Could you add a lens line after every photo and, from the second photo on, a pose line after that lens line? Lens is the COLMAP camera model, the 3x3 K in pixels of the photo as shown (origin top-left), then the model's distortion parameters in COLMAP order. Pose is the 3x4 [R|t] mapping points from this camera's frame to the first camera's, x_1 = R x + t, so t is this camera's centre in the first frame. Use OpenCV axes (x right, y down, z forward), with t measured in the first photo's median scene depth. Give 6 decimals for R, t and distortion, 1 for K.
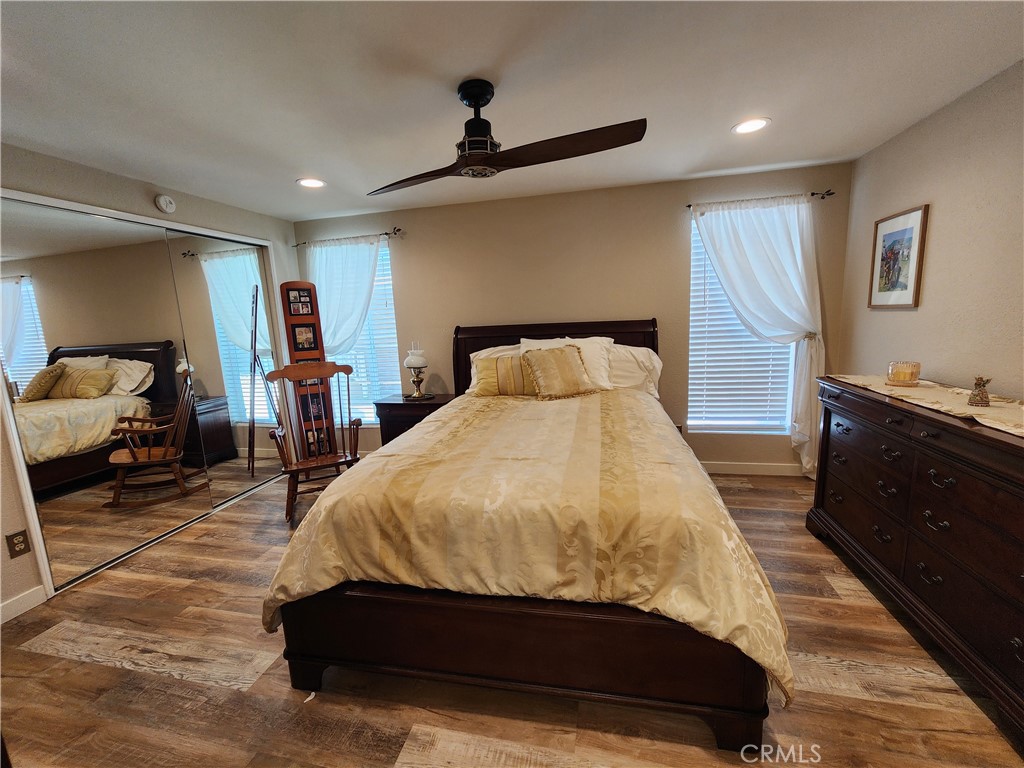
lens RADIAL K [[419.3, 0, 514.0], [0, 419.3, 383.6], [0, 0, 1]] dist [-0.001919, -0.000128]
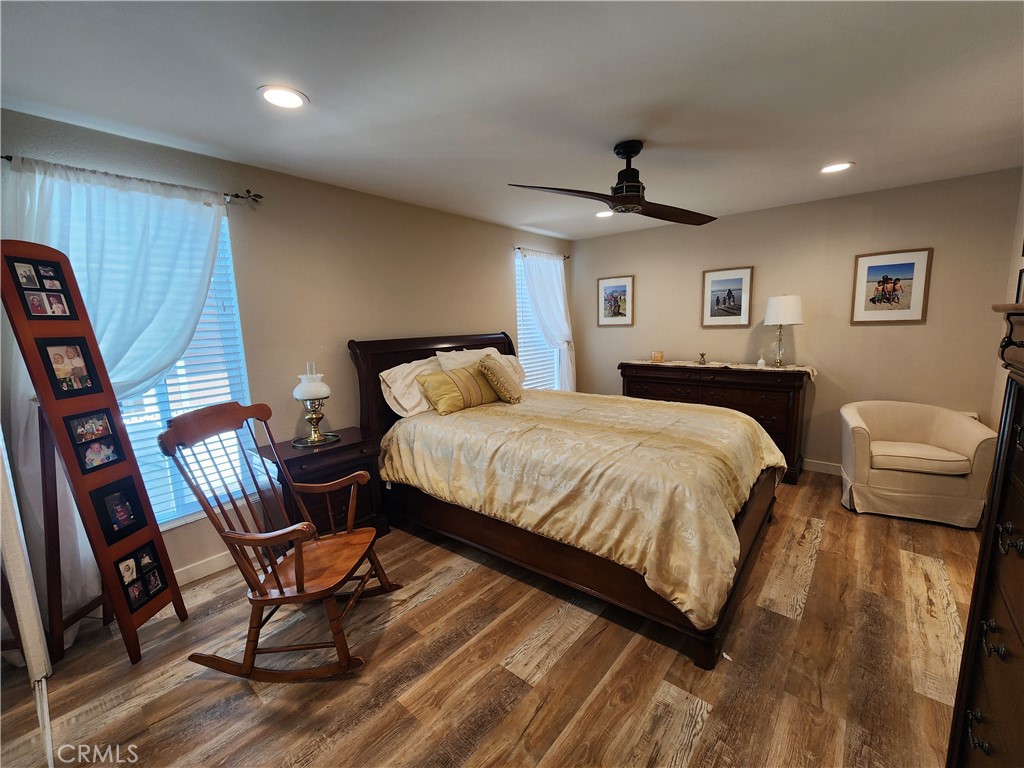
lens RADIAL K [[419.3, 0, 518.3], [0, 419.3, 384.2], [0, 0, 1]] dist [-0.001919, -0.000128]
pose [[0.466952, -0.097808, 0.878857, -0.689538], [0.150951, 0.988093, 0.029762, -0.032160], [-0.871304, 0.118767, 0.476156, 0.364215]]
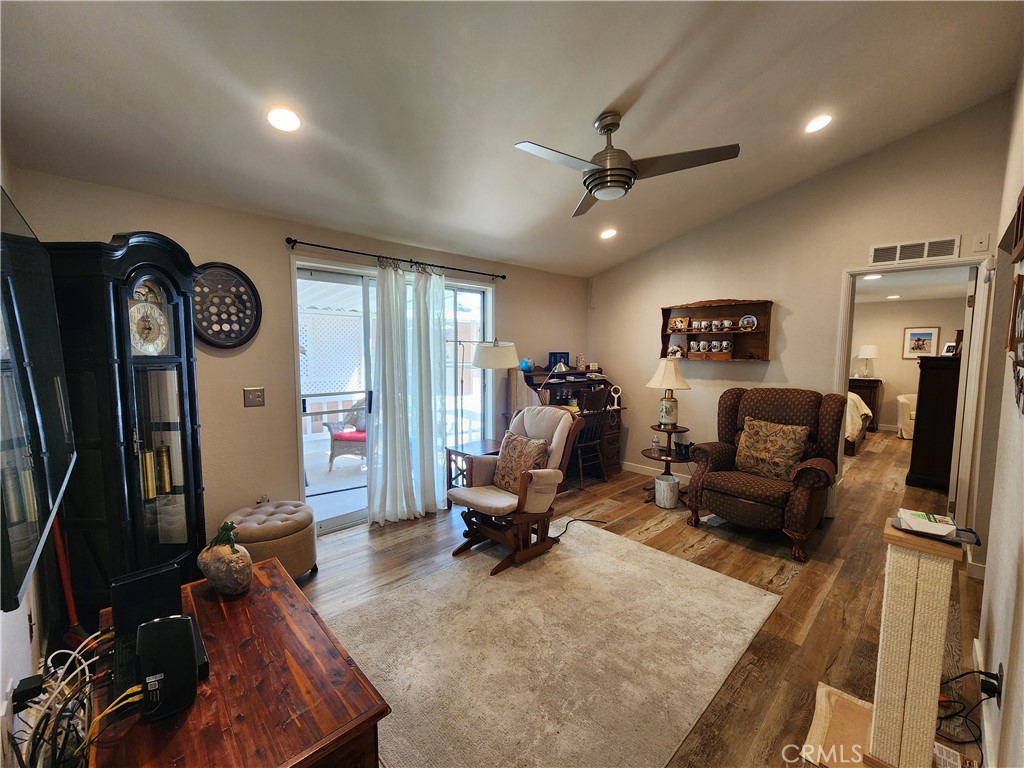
lens RADIAL K [[419.3, 0, 508.6], [0, 419.3, 385.0], [0, 0, 1]] dist [-0.001919, -0.000128]
pose [[0.559857, -0.023849, 0.828246, -2.349246], [0.107202, 0.993269, -0.043864, -0.014811], [-0.821625, 0.113347, 0.558645, 0.606748]]
